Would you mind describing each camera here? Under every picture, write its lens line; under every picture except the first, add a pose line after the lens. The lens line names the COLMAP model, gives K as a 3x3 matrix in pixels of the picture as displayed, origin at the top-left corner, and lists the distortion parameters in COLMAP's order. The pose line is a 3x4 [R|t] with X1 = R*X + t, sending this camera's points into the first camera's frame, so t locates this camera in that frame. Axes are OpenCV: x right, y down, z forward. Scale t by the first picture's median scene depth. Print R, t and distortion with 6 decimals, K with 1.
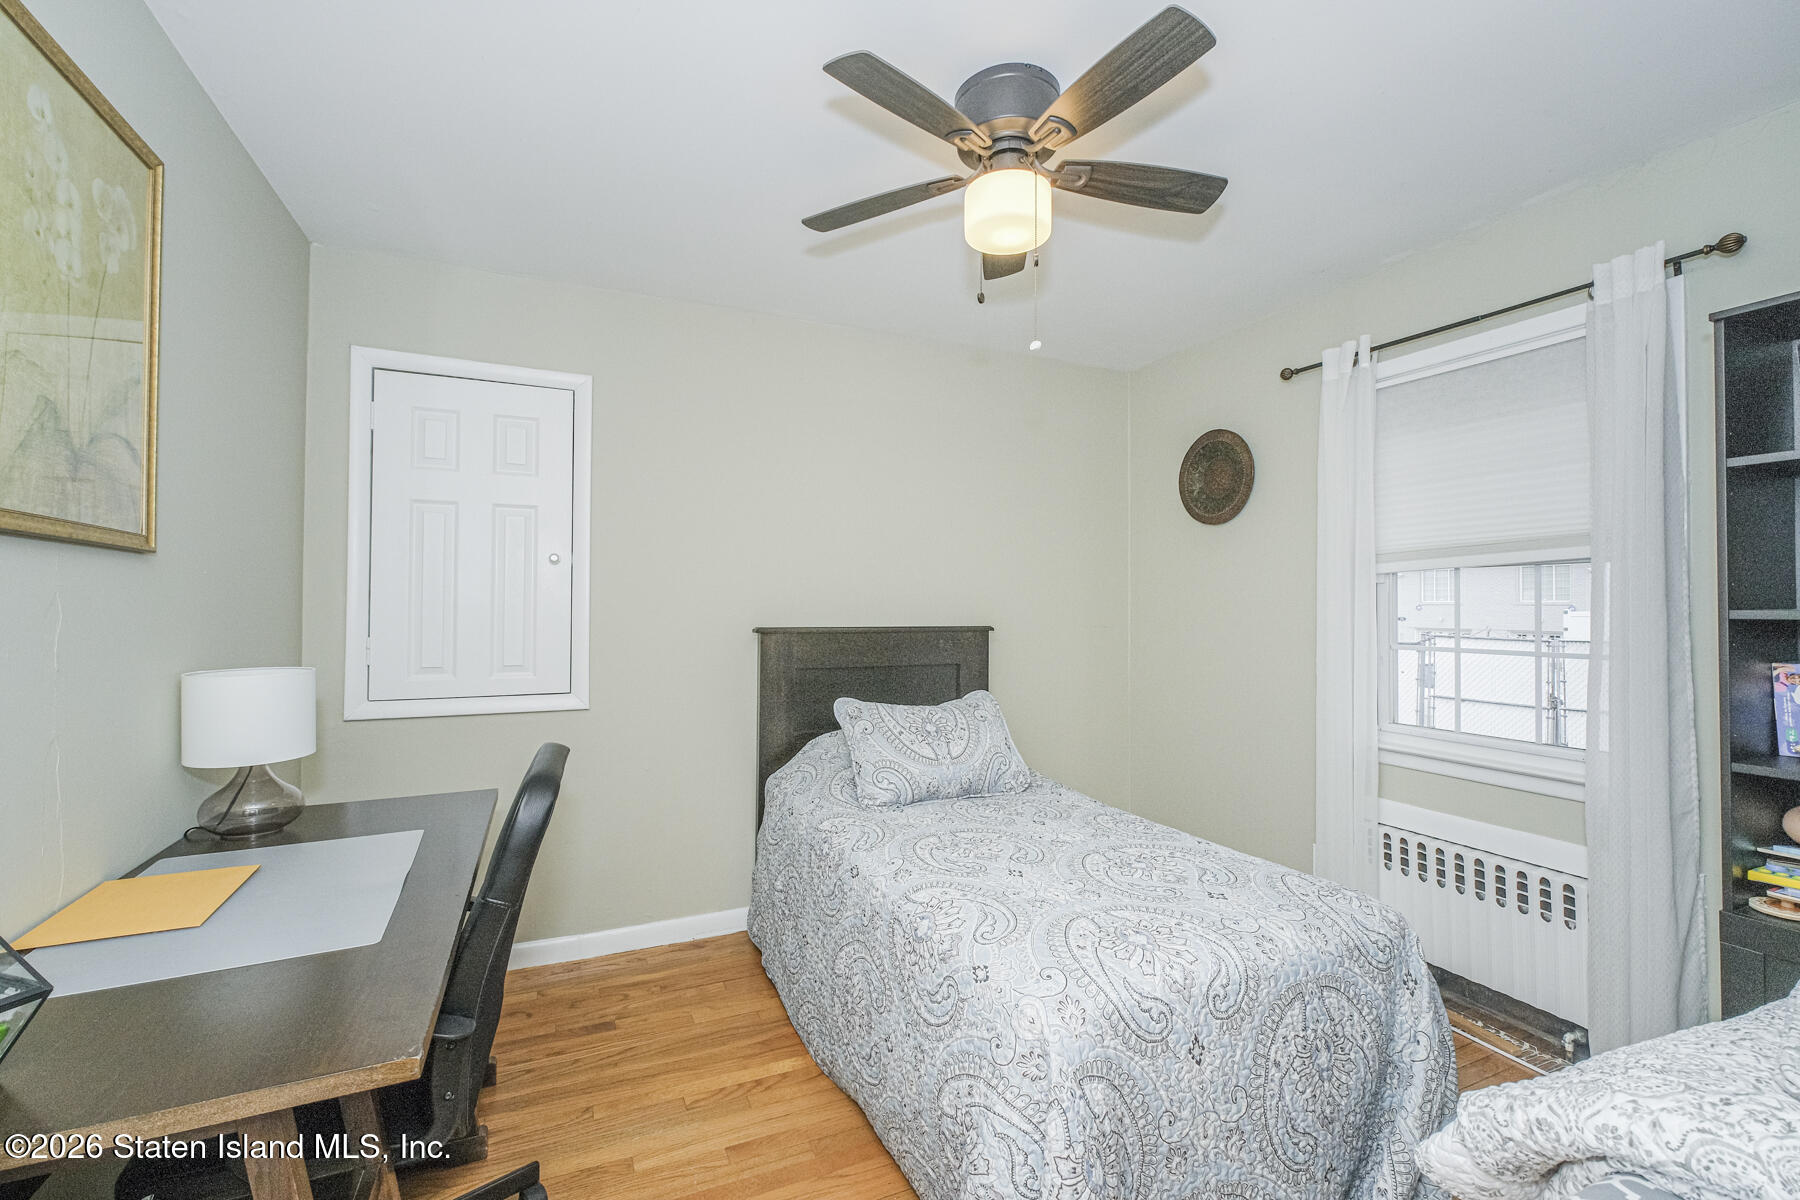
lens RADIAL K [[774.2, 0, 900.7], [0, 774.2, 607.3], [0, 0, 1]] dist [-0.004932, -0.000038]
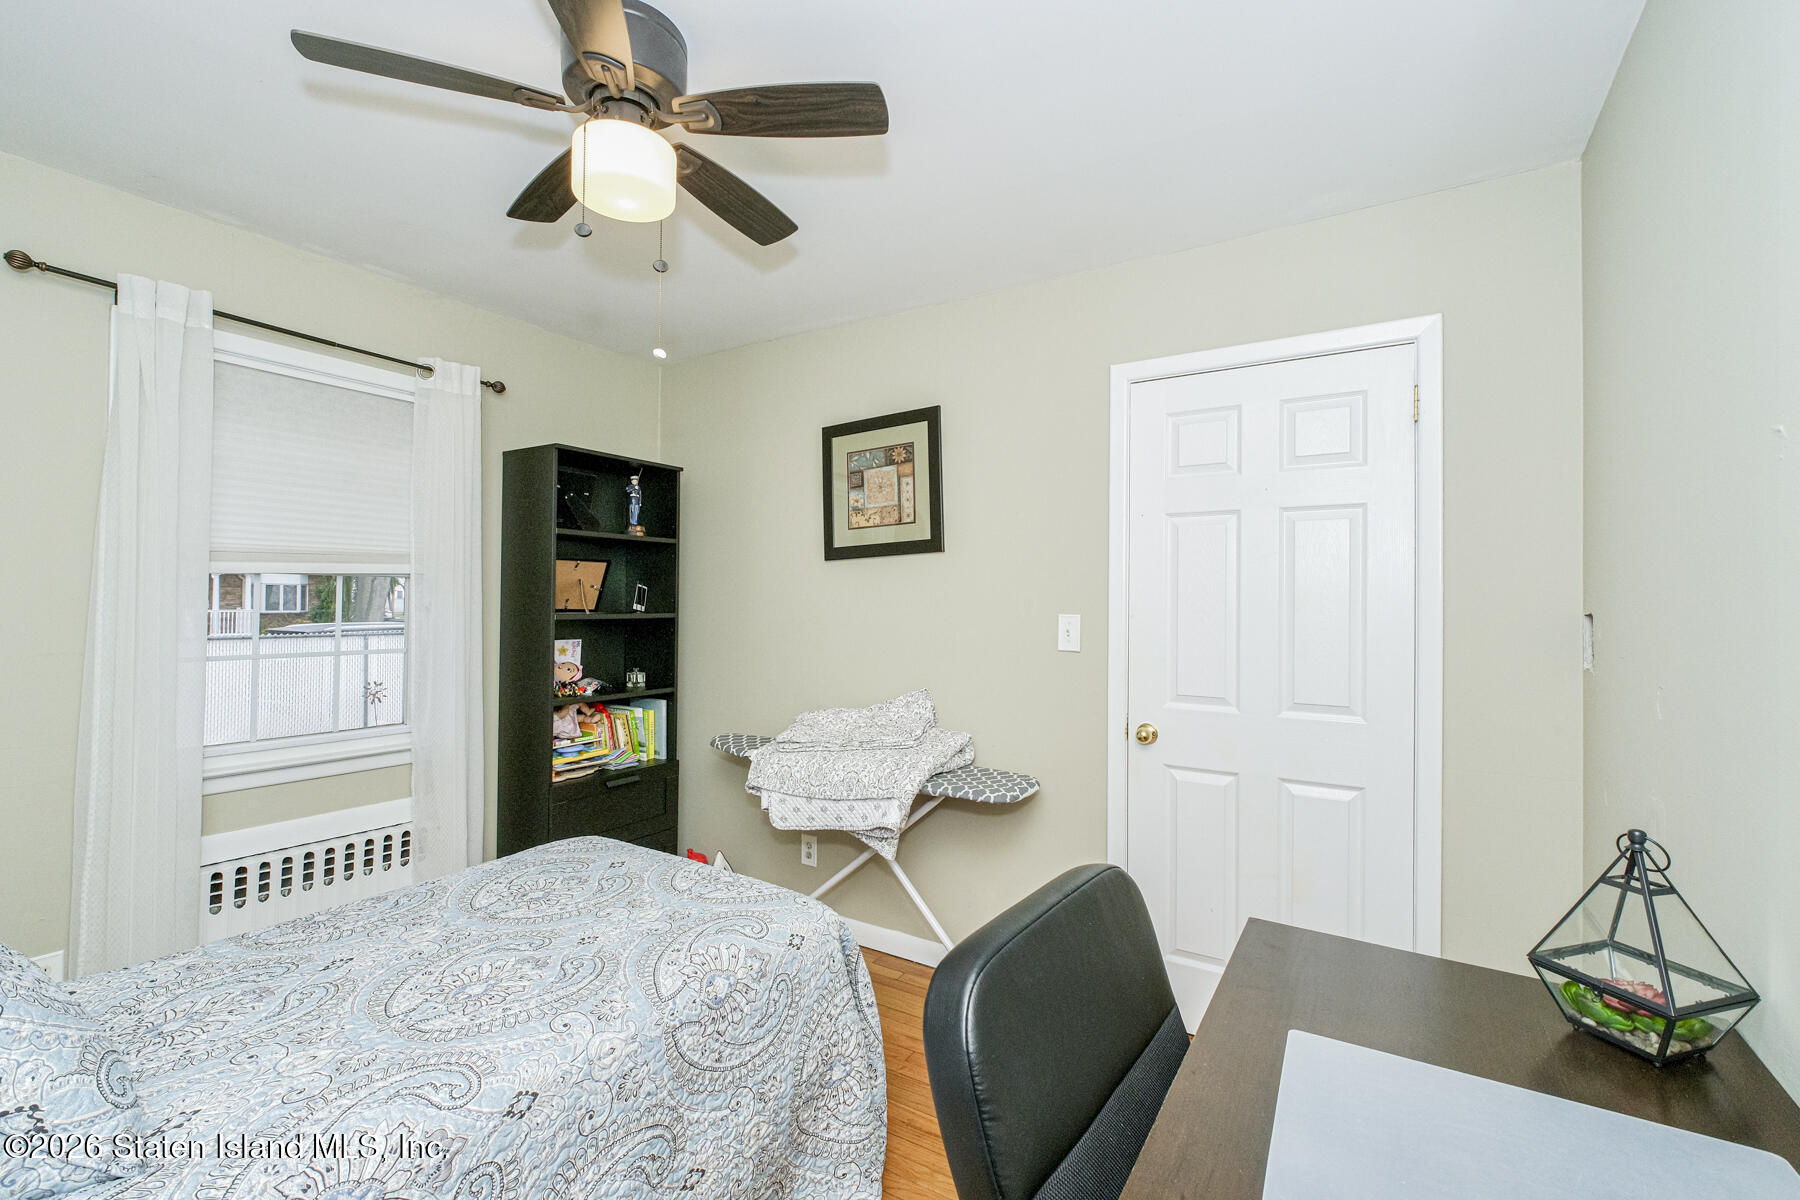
lens RADIAL K [[774.2, 0, 897.2], [0, 774.2, 590.9], [0, 0, 1]] dist [-0.004932, -0.000038]
pose [[-0.550693, 0.008945, 0.834660, -0.598121], [-0.006570, 0.999865, -0.015051, -0.019536], [-0.834682, -0.013772, -0.550560, 0.961405]]
